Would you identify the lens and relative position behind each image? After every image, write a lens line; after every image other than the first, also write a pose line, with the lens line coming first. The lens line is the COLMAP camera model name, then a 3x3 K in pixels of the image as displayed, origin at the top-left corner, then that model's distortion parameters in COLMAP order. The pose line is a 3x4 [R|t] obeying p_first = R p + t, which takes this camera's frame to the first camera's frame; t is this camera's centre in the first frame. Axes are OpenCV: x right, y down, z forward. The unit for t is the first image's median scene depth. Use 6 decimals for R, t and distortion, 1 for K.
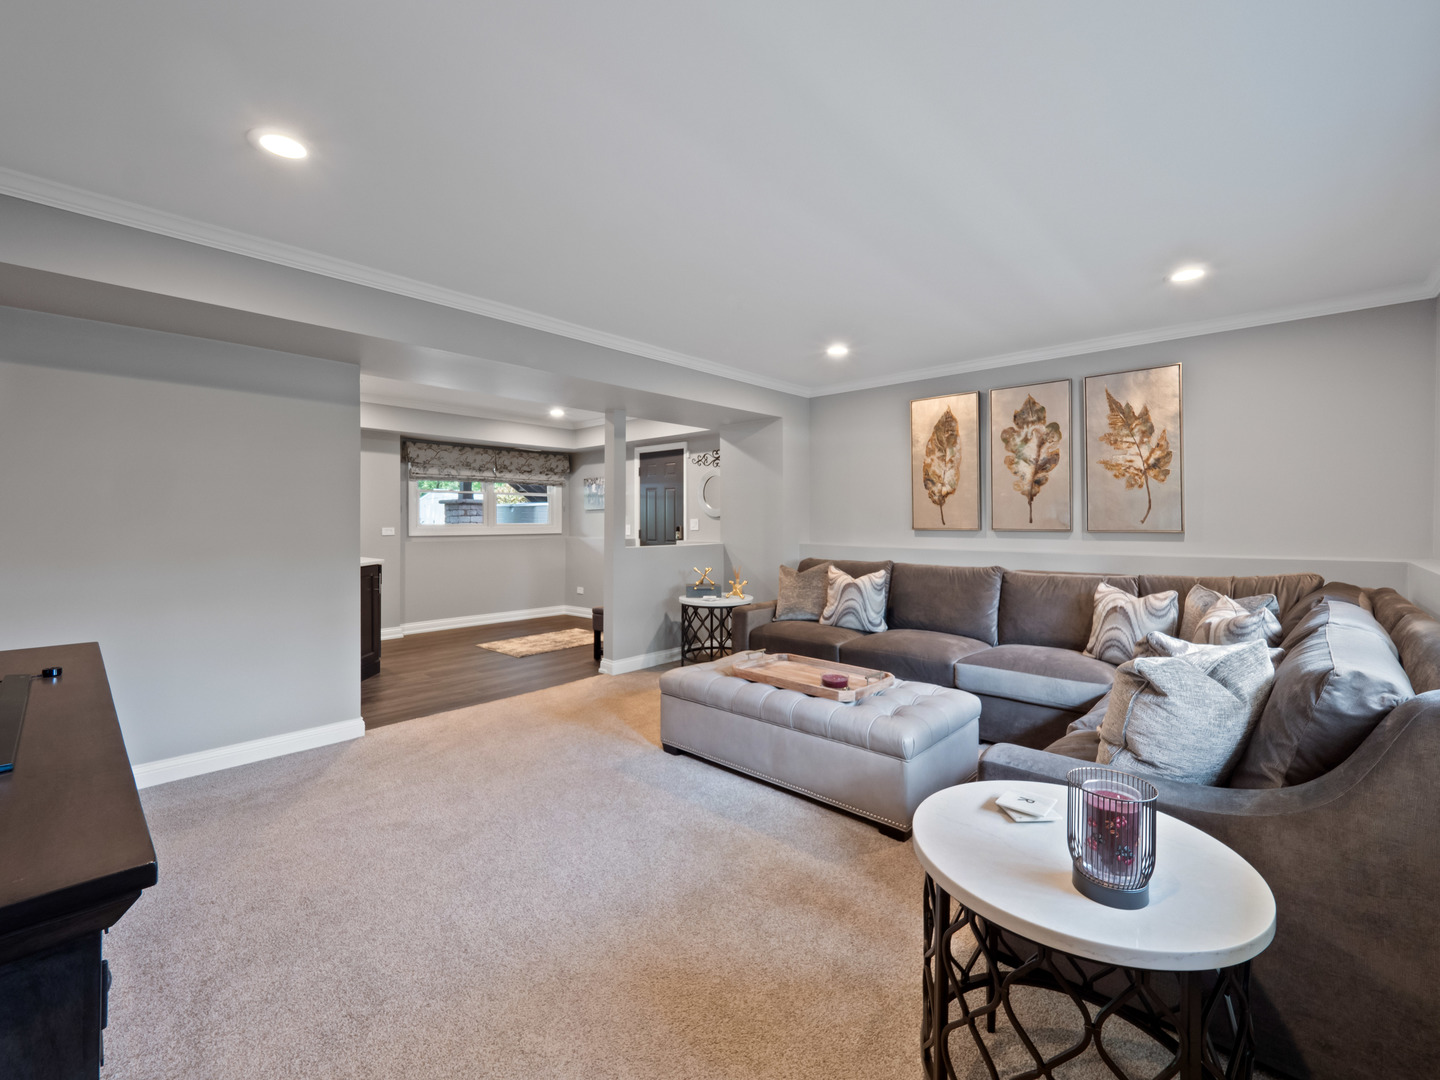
lens RADIAL K [[620.4, 0, 737.5], [0, 620.4, 518.8], [0, 0, 1]] dist [0.005177, -0.001266]
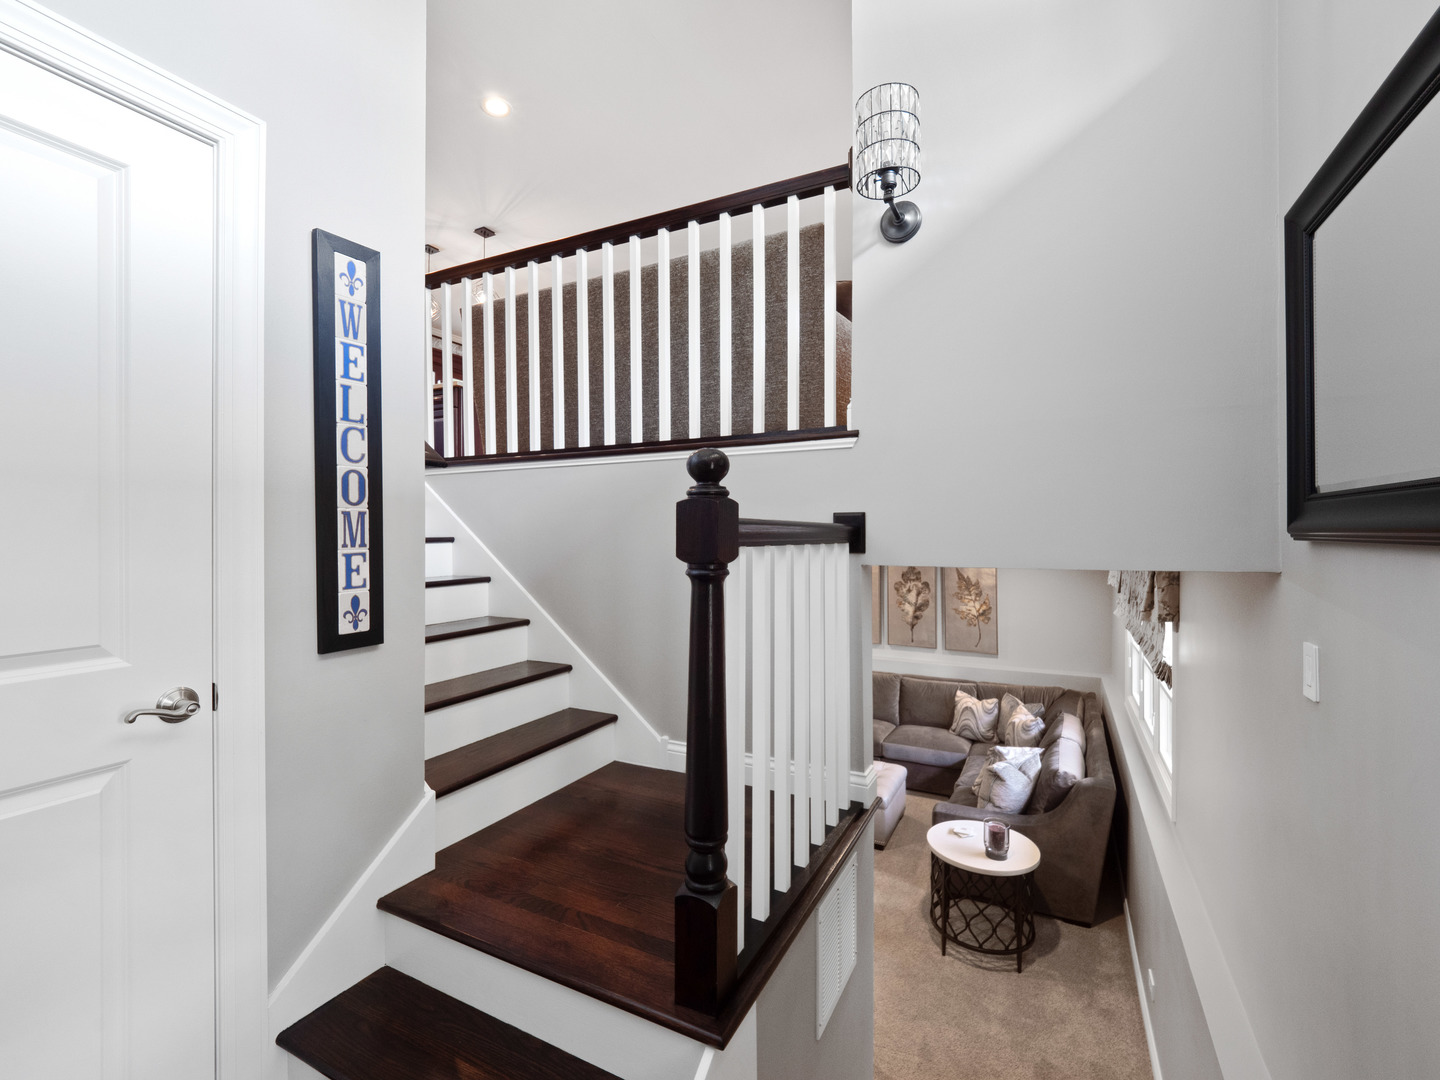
lens RADIAL K [[620.4, 0, 715.6], [0, 620.4, 542.8], [0, 0, 1]] dist [0.005177, -0.001266]
pose [[0.975467, -0.006144, 0.220060, -0.497732], [0.006327, 0.999980, -0.000124, -0.339016], [-0.220055, 0.001513, 0.975486, -0.598186]]
